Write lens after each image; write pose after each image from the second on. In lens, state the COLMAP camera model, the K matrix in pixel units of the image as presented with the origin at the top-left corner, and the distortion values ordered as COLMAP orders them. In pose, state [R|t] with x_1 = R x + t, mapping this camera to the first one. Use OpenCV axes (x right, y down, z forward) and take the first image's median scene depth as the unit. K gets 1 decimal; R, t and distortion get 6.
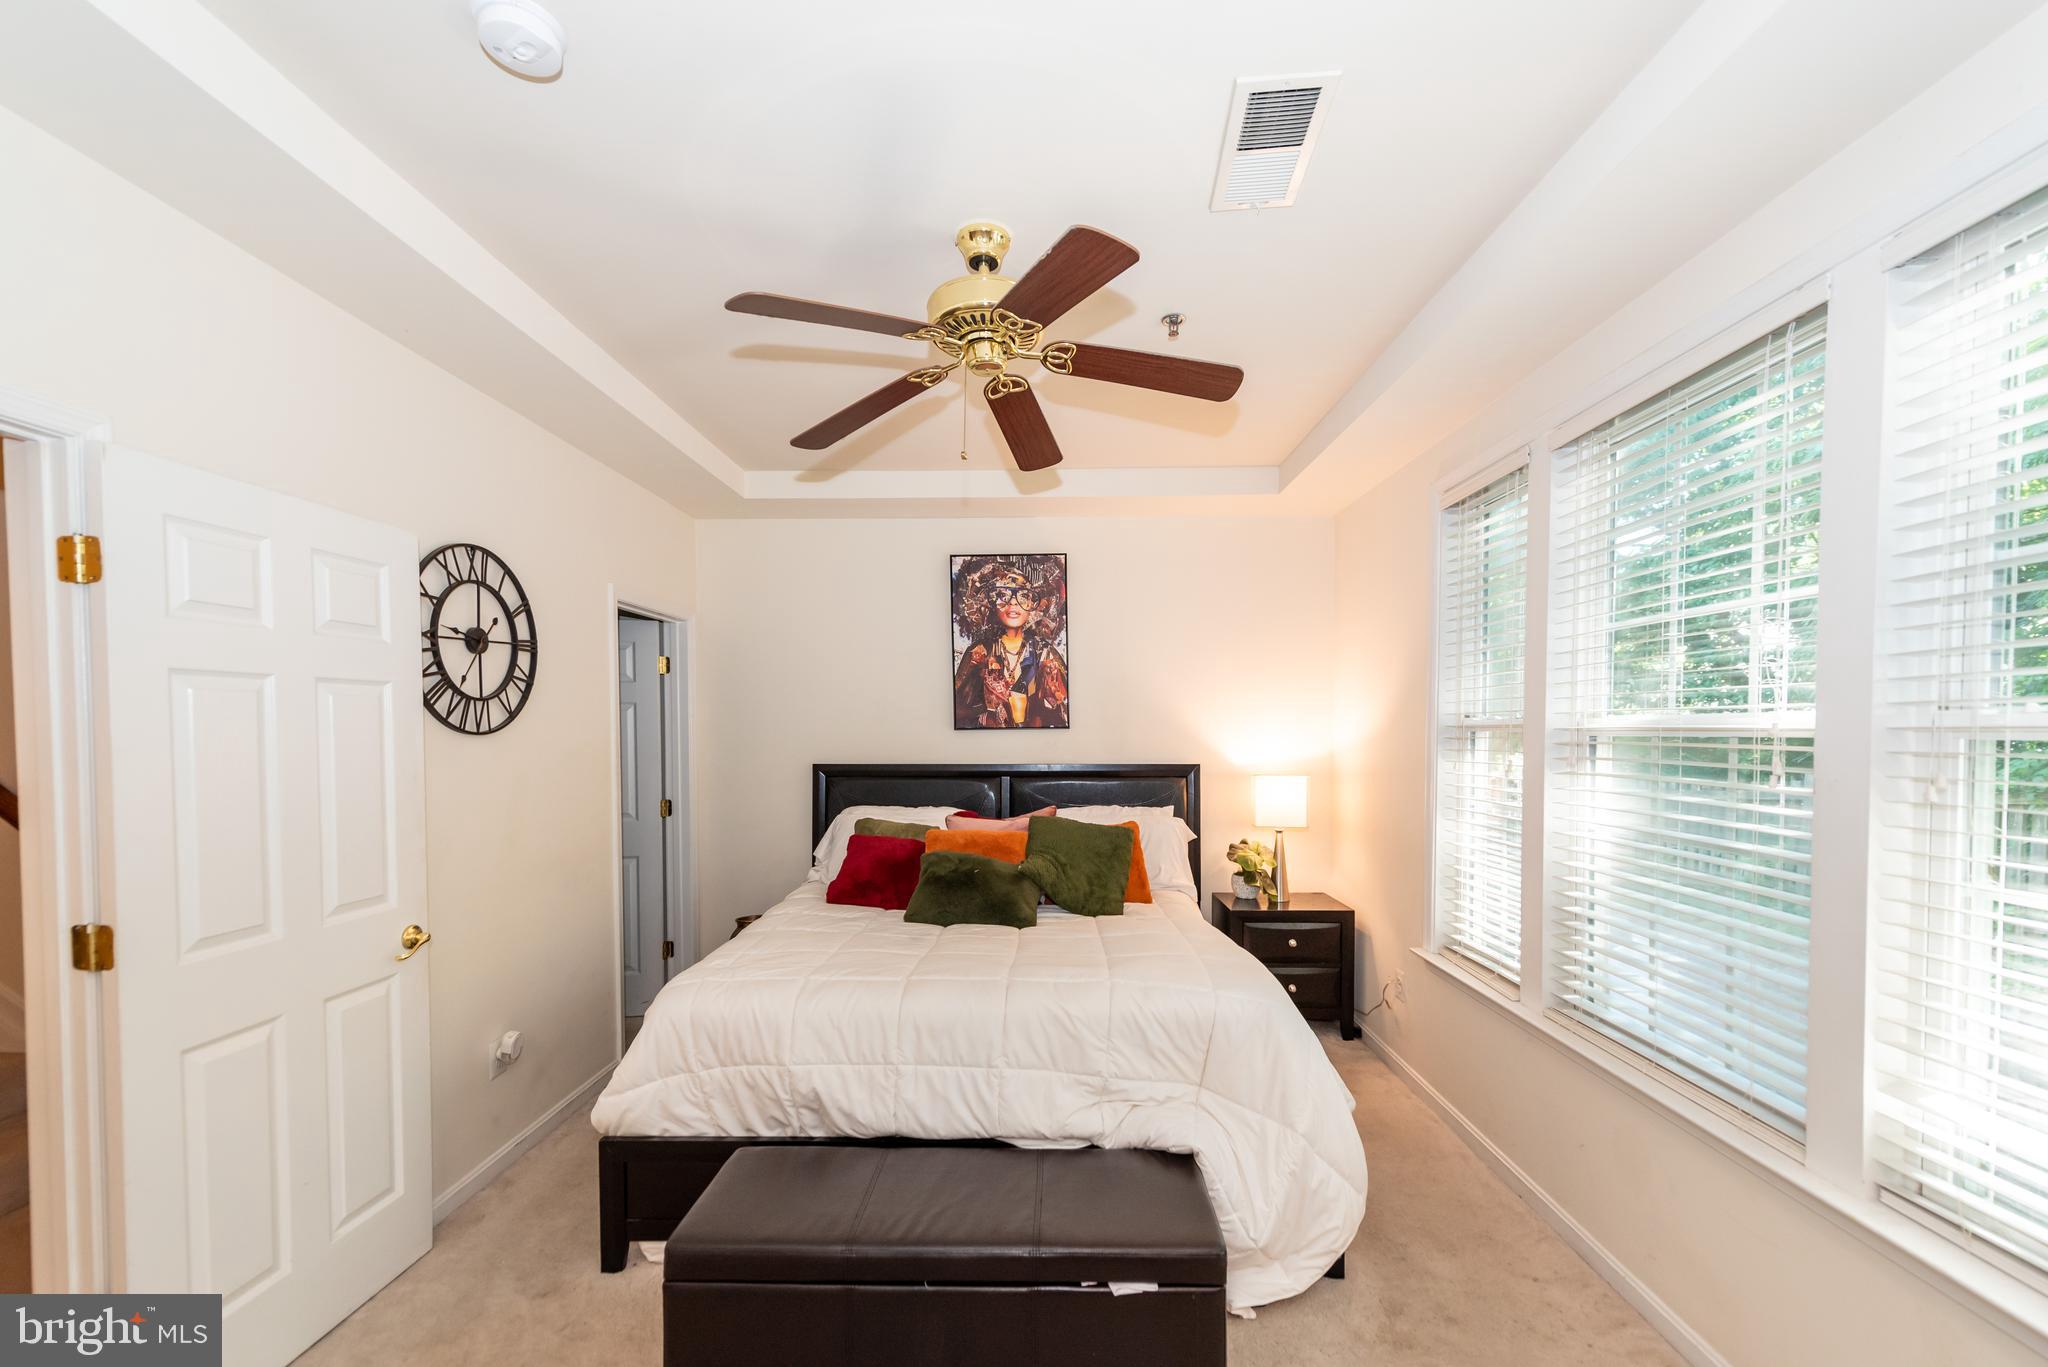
lens RADIAL K [[818.4, 0, 1028.9], [0, 818.4, 753.1], [0, 0, 1]] dist [0.001344, 0.000062]
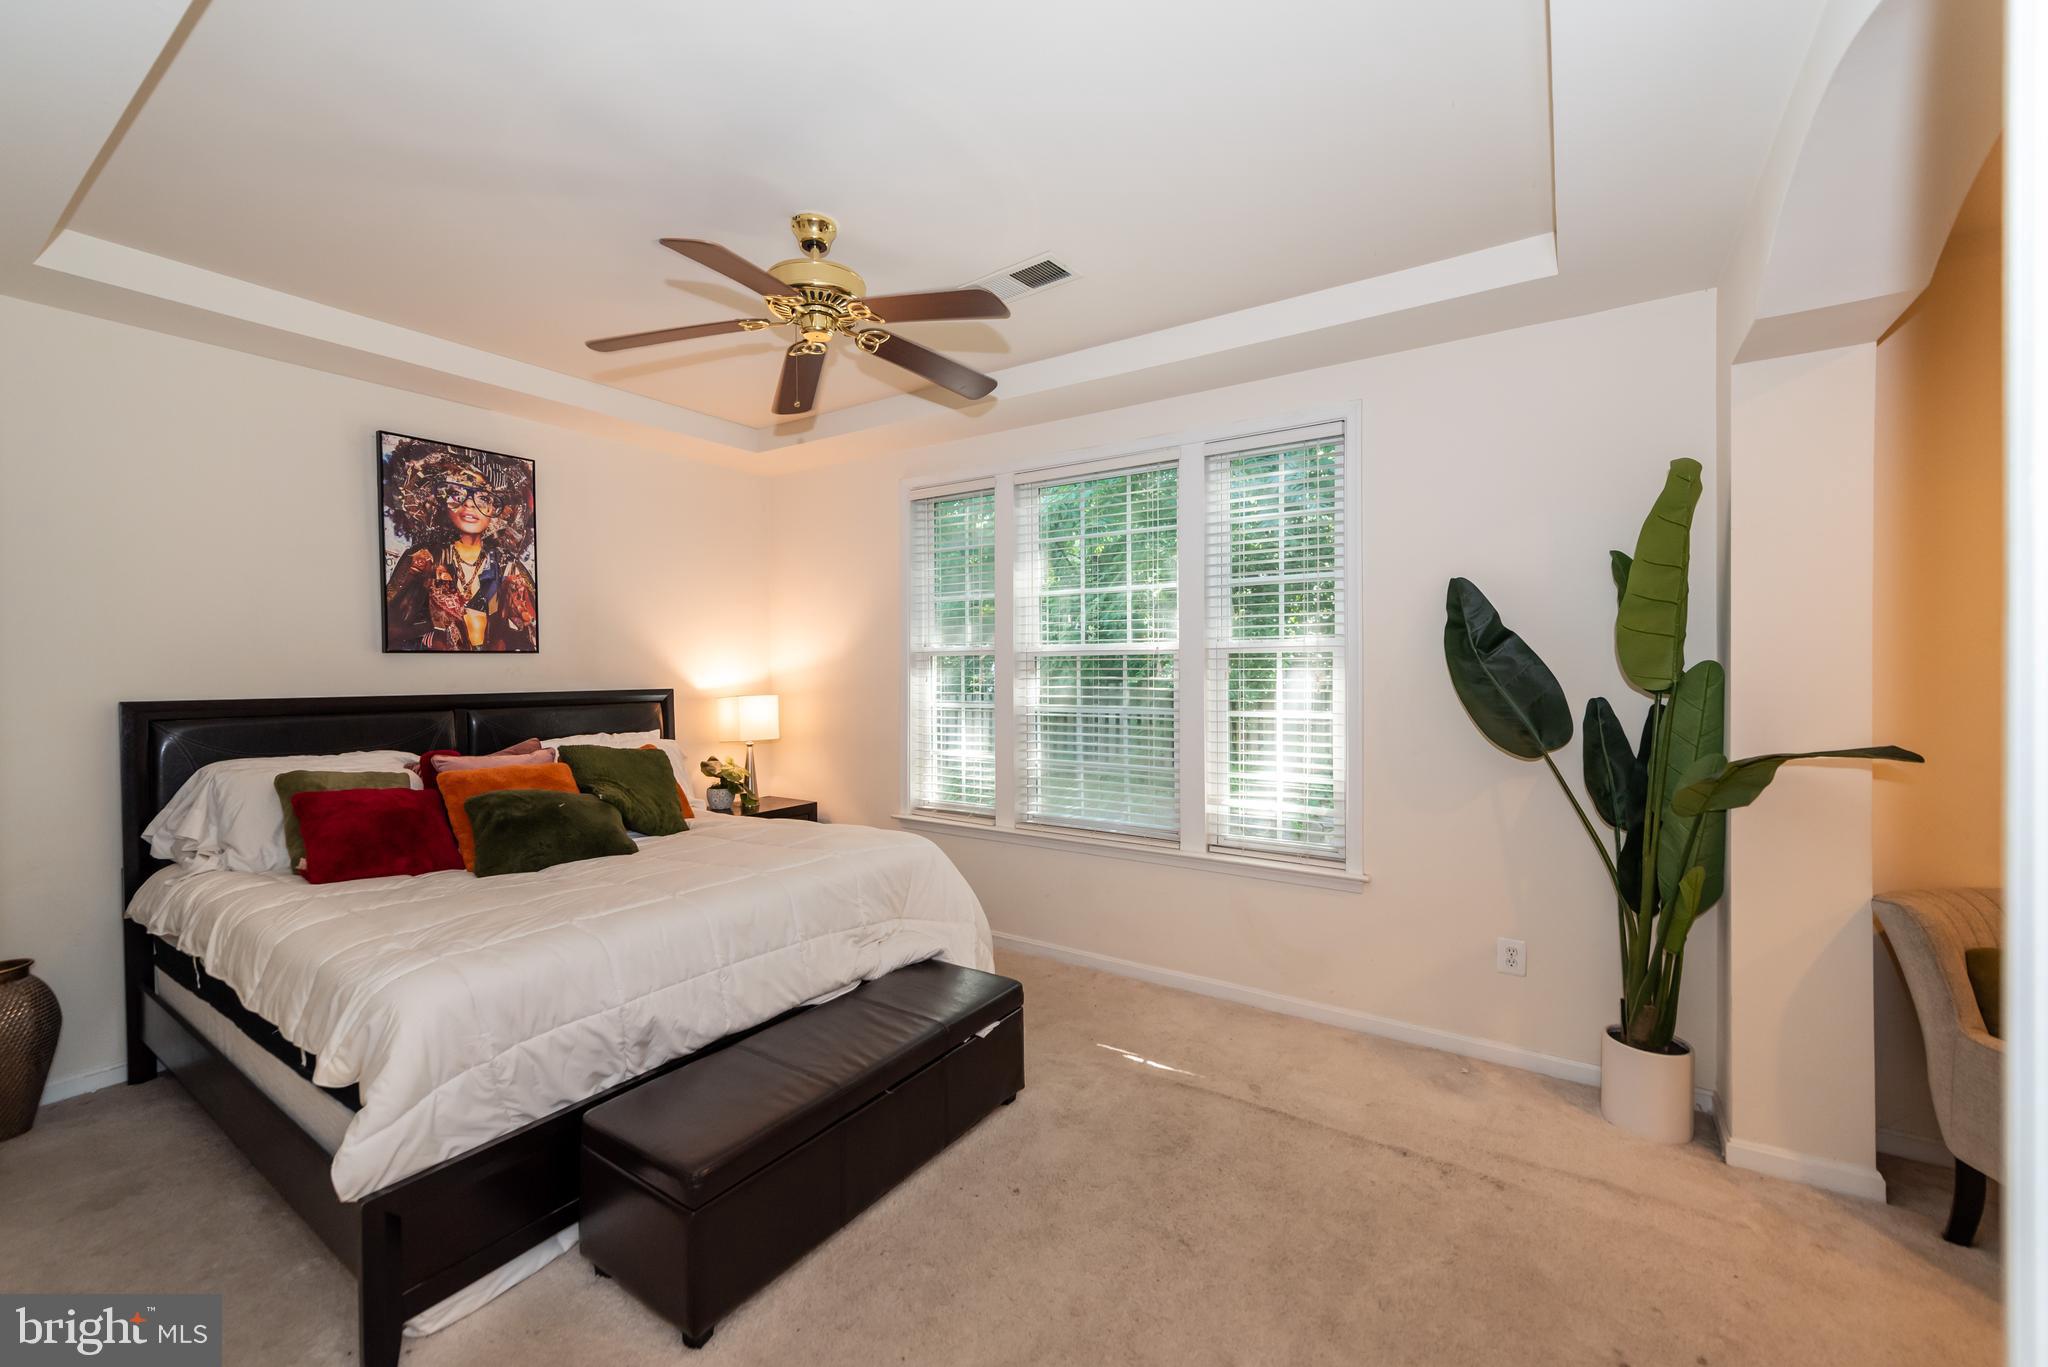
lens RADIAL K [[813.8, 0, 1024.3], [0, 813.8, 674.1], [0, 0, 1]] dist [0.001173, 0.000041]
pose [[0.540761, -0.006429, 0.841152, -0.420701], [0.027934, 0.999557, -0.010318, 0.017671], [-0.840712, 0.029076, 0.540701, 0.061055]]
